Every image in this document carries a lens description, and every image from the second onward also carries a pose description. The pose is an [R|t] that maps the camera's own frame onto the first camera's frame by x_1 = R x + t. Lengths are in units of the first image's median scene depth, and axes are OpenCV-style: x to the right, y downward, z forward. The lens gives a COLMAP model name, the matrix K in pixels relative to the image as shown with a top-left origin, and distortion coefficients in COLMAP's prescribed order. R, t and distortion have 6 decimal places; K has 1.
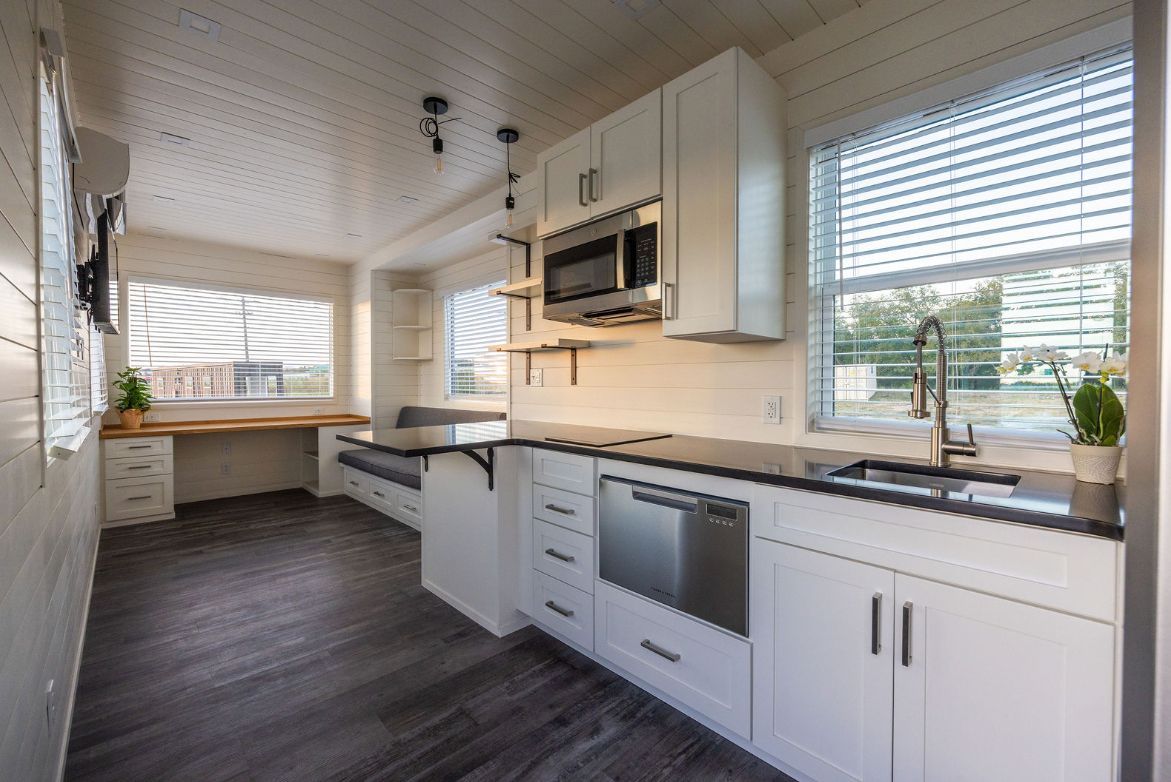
lens RADIAL K [[517.3, 0, 590.9], [0, 517.3, 382.7], [0, 0, 1]] dist [-0.015869, 0.001658]
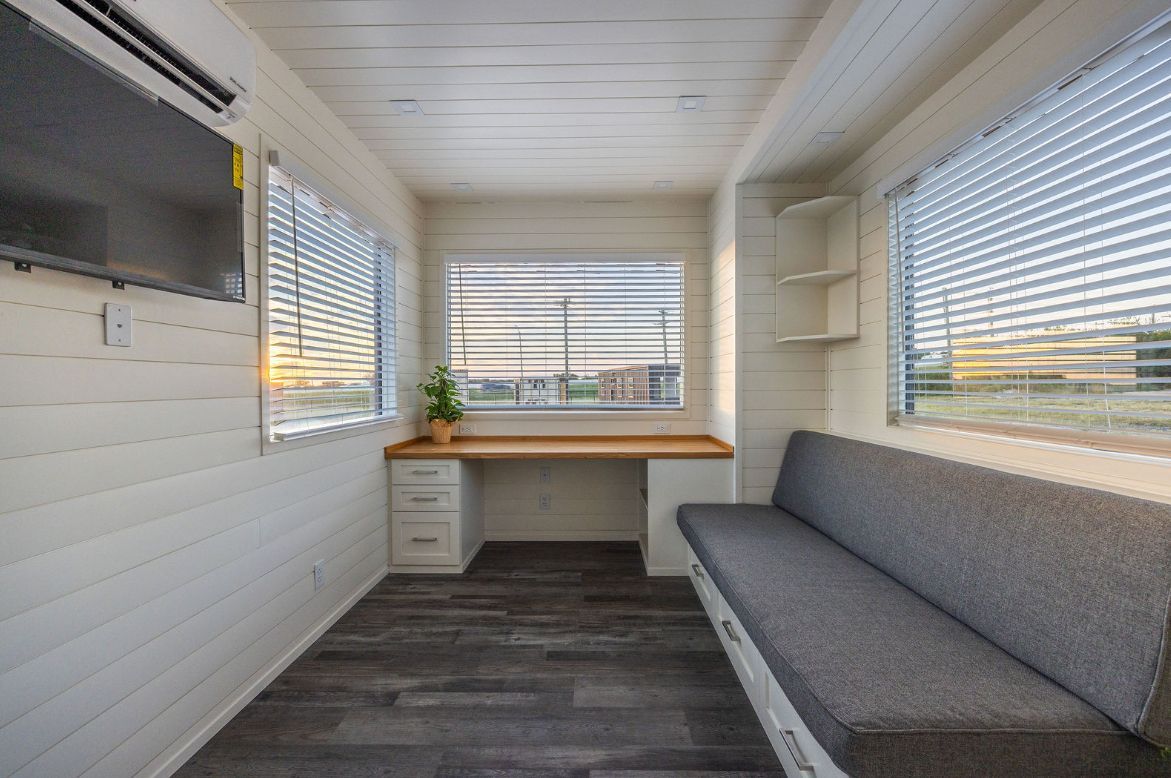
lens RADIAL K [[496.6, 0, 585.2], [0, 496.6, 389.6], [0, 0, 1]] dist [-0.008635, -0.000438]
pose [[0.715983, 0.006163, -0.698090, -0.344553], [-0.002609, 0.999978, 0.006152, 0.002970], [0.698113, -0.002583, 0.715983, 1.026466]]
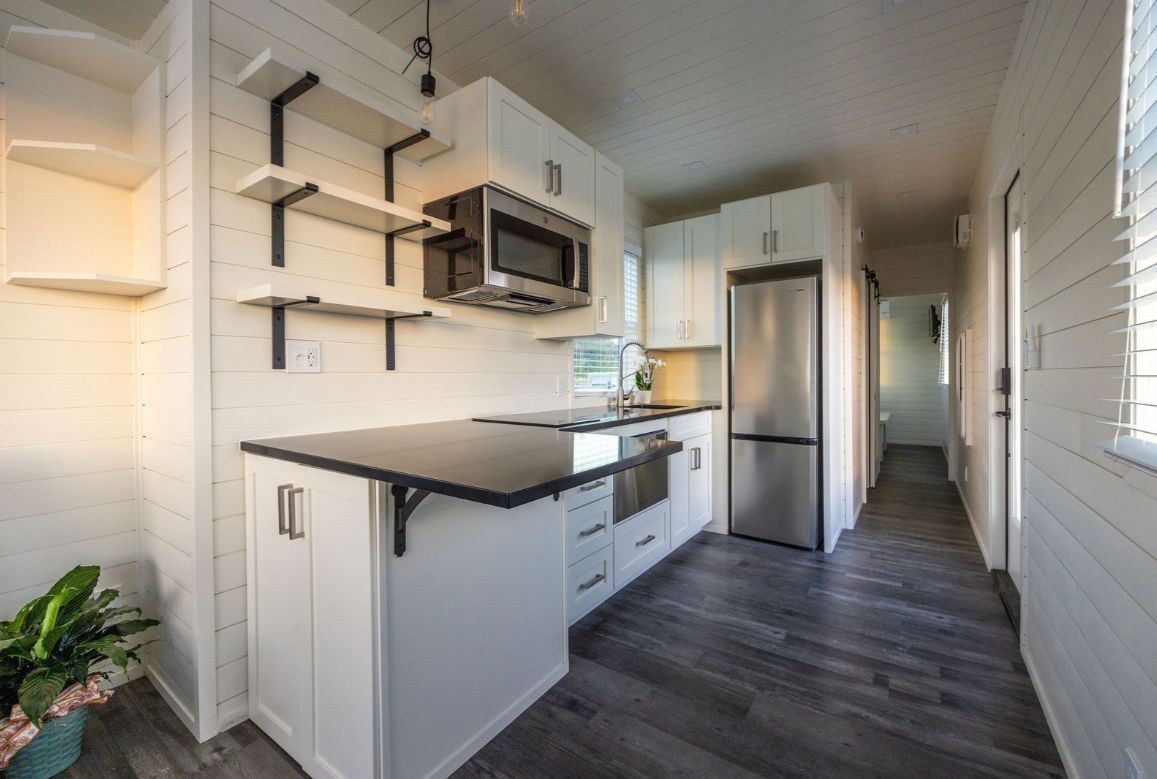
lens RADIAL K [[491.6, 0, 564.3], [0, 491.6, 370.6], [0, 0, 1]] dist [-0.001041, 0.001024]
pose [[-0.211023, 0.007860, 0.977450, -0.865902], [0.005773, 0.999960, -0.006795, 0.012369], [-0.977464, 0.004209, -0.211060, 1.061915]]
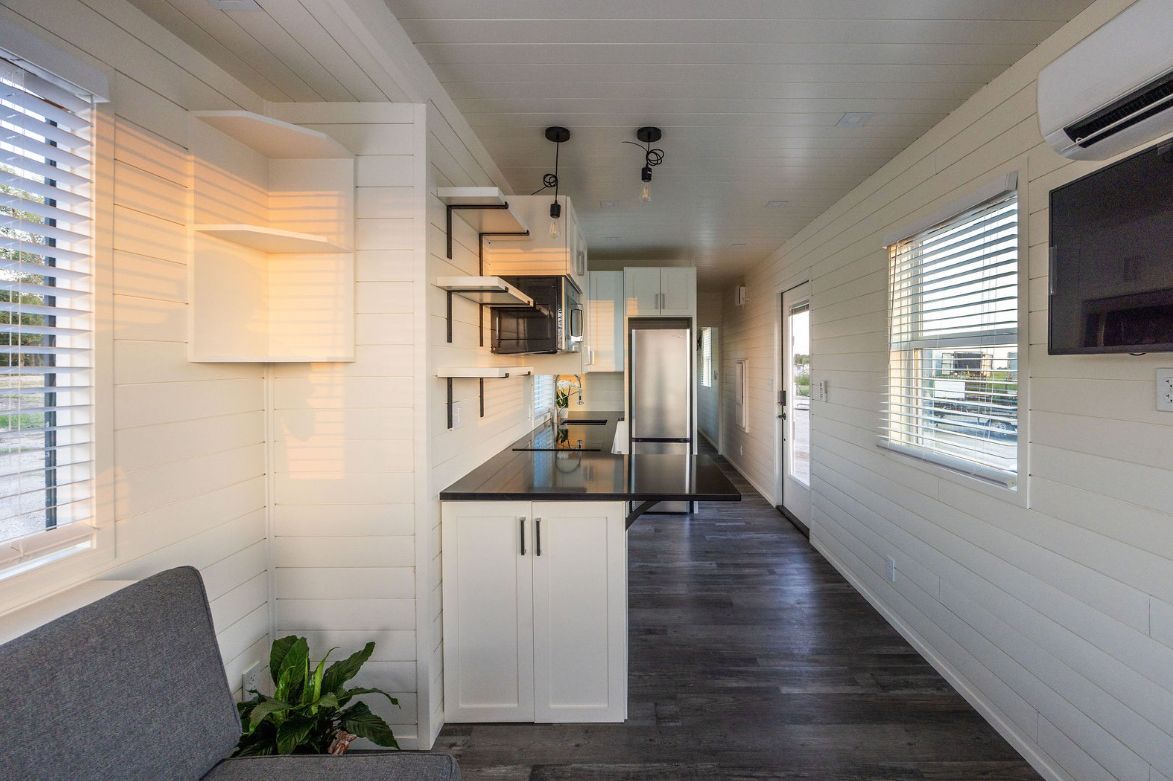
lens RADIAL K [[497.5, 0, 628.5], [0, 497.5, 362.0], [0, 0, 1]] dist [-0.008635, -0.000438]
pose [[-0.727853, 0.001949, 0.685731, -0.898575], [0.001083, 0.999998, -0.001692, -0.099441], [-0.685732, -0.000489, -0.727853, 1.671365]]
